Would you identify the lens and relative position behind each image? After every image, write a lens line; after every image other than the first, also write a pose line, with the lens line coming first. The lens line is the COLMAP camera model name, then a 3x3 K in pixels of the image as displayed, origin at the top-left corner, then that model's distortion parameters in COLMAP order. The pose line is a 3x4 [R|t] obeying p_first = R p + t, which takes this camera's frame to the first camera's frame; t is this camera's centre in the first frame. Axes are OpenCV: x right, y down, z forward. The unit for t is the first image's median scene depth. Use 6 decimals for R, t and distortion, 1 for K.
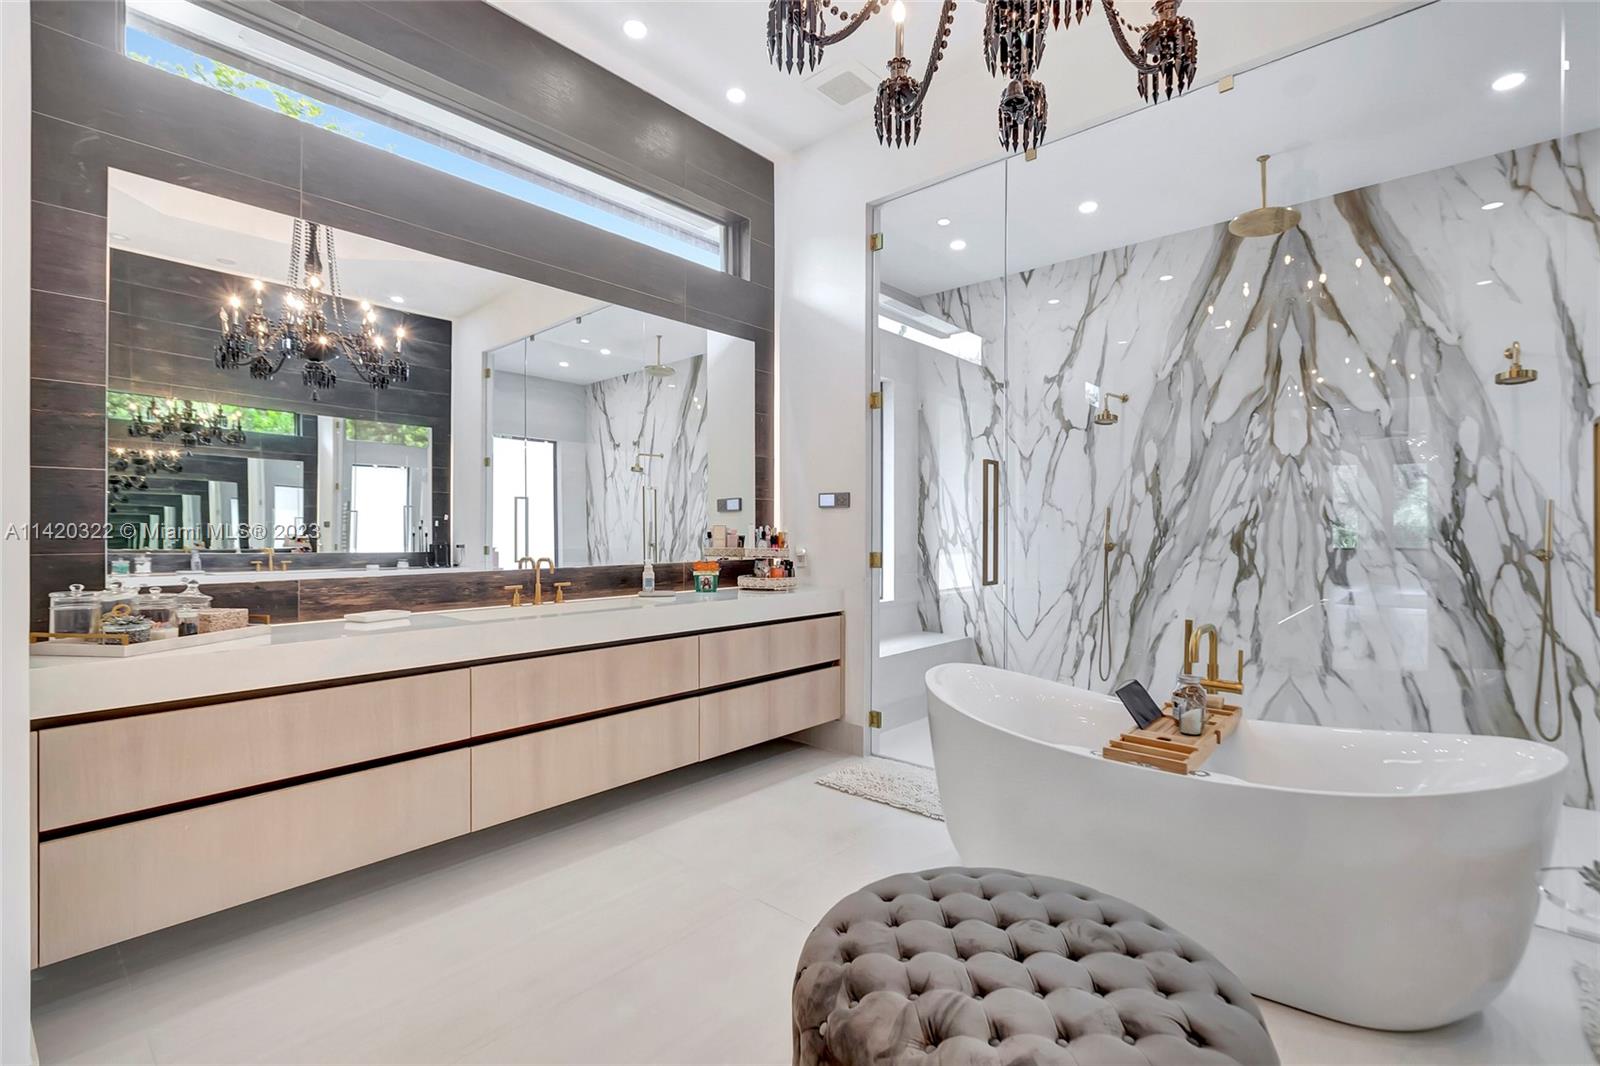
lens RADIAL K [[712.5, 0, 801.2], [0, 712.5, 531.6], [0, 0, 1]] dist [-0.003751, -0.000661]
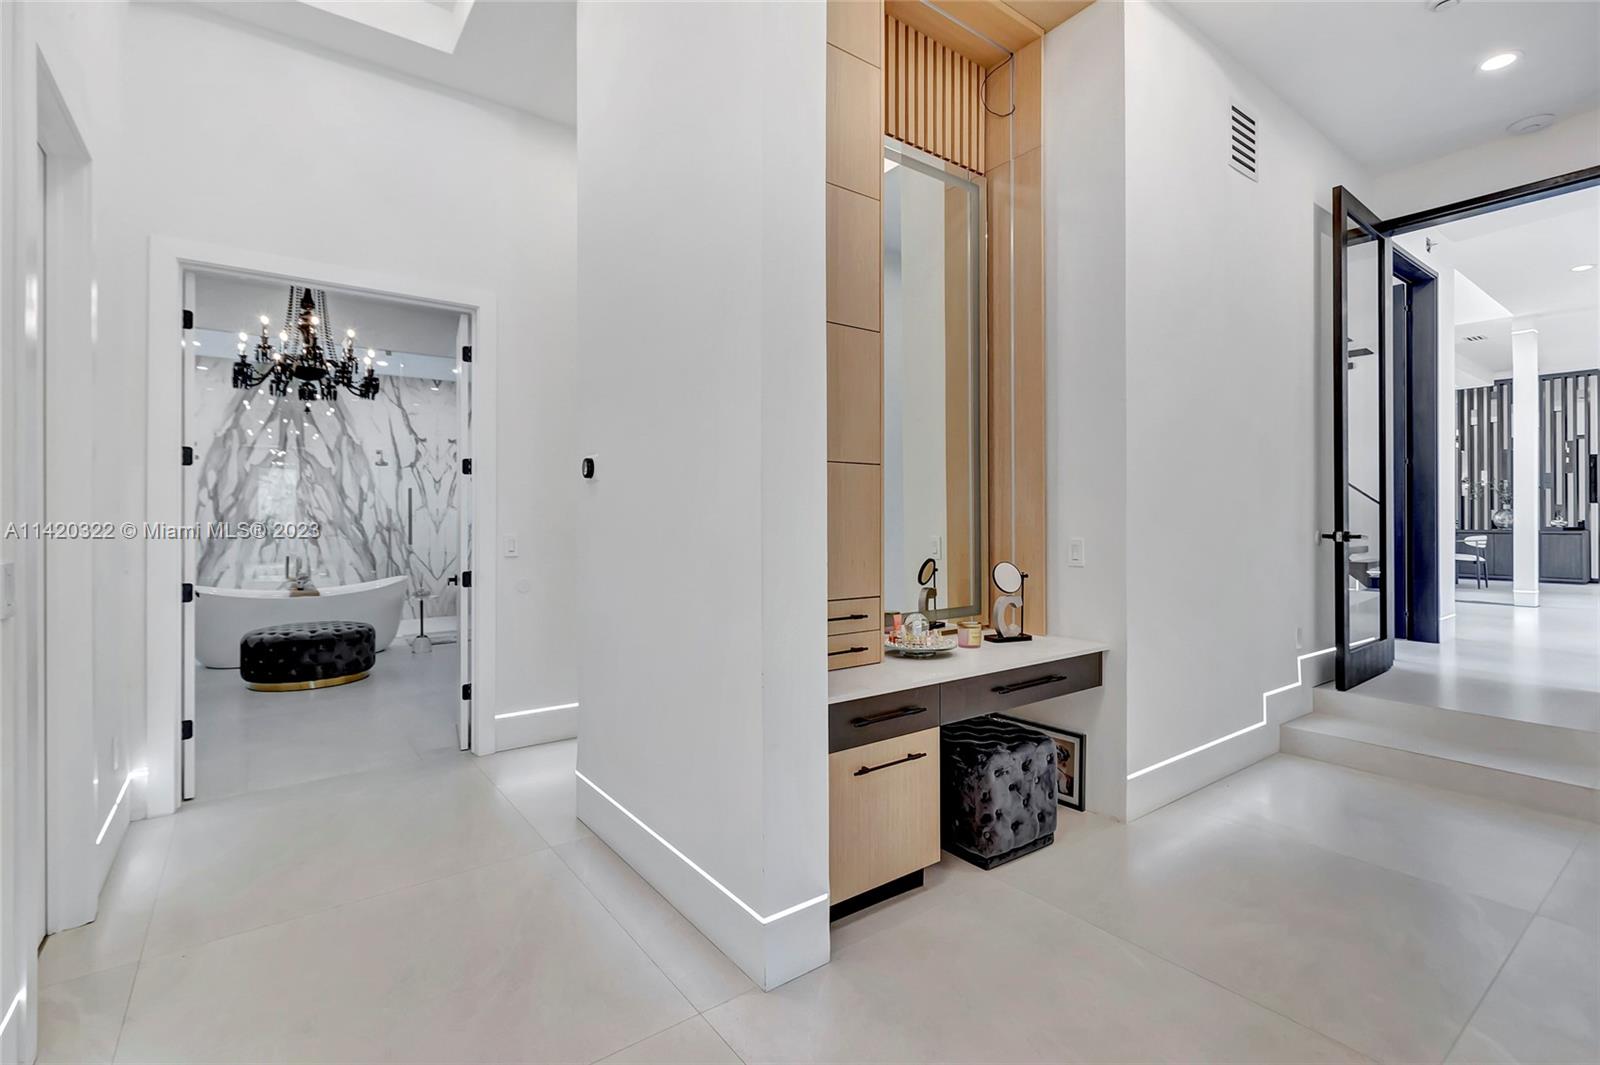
lens RADIAL K [[712.5, 0, 795.7], [0, 712.5, 517.3], [0, 0, 1]] dist [-0.003751, -0.000661]
pose [[0.189802, 0.000385, 0.981822, -1.126759], [0.004601, 0.999989, -0.001282, -0.001023], [-0.981812, 0.004760, 0.189798, -0.886534]]
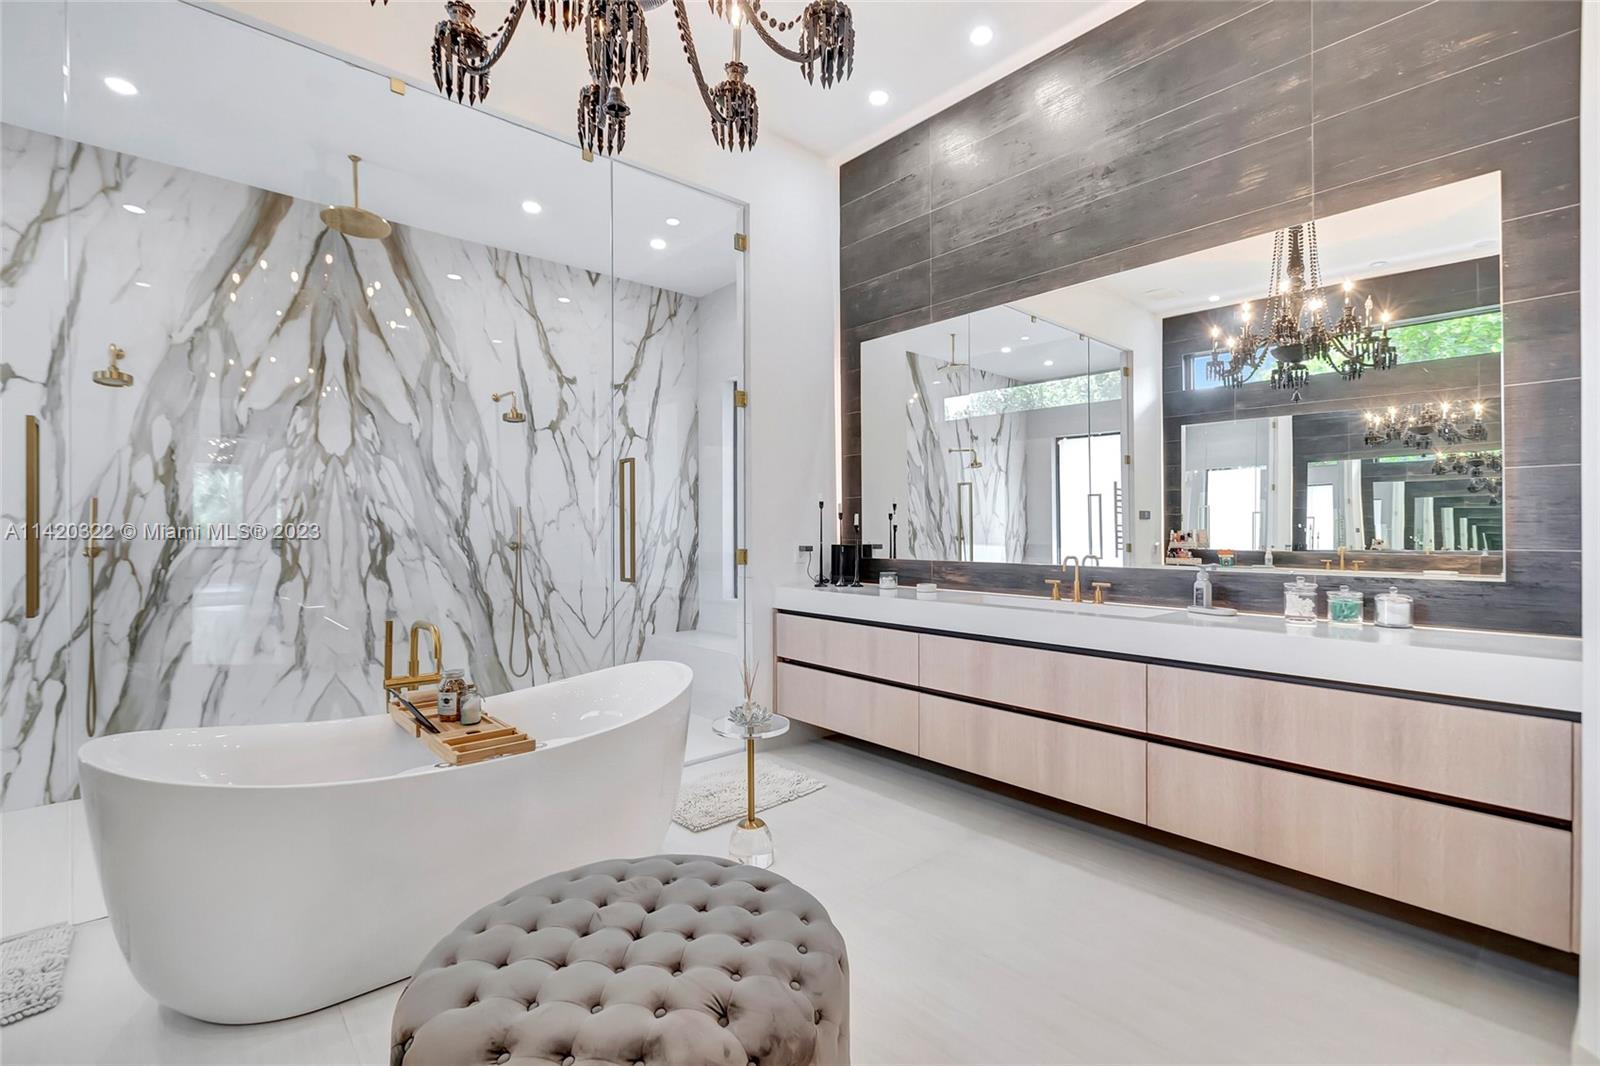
lens RADIAL K [[712.5, 0, 808.7], [0, 712.5, 532.5], [0, 0, 1]] dist [-0.003751, -0.000661]
pose [[0.105852, -0.007031, 0.994357, -0.255619], [0.003189, 0.999972, 0.006732, -0.001137], [-0.994377, 0.002458, 0.105871, 0.230869]]
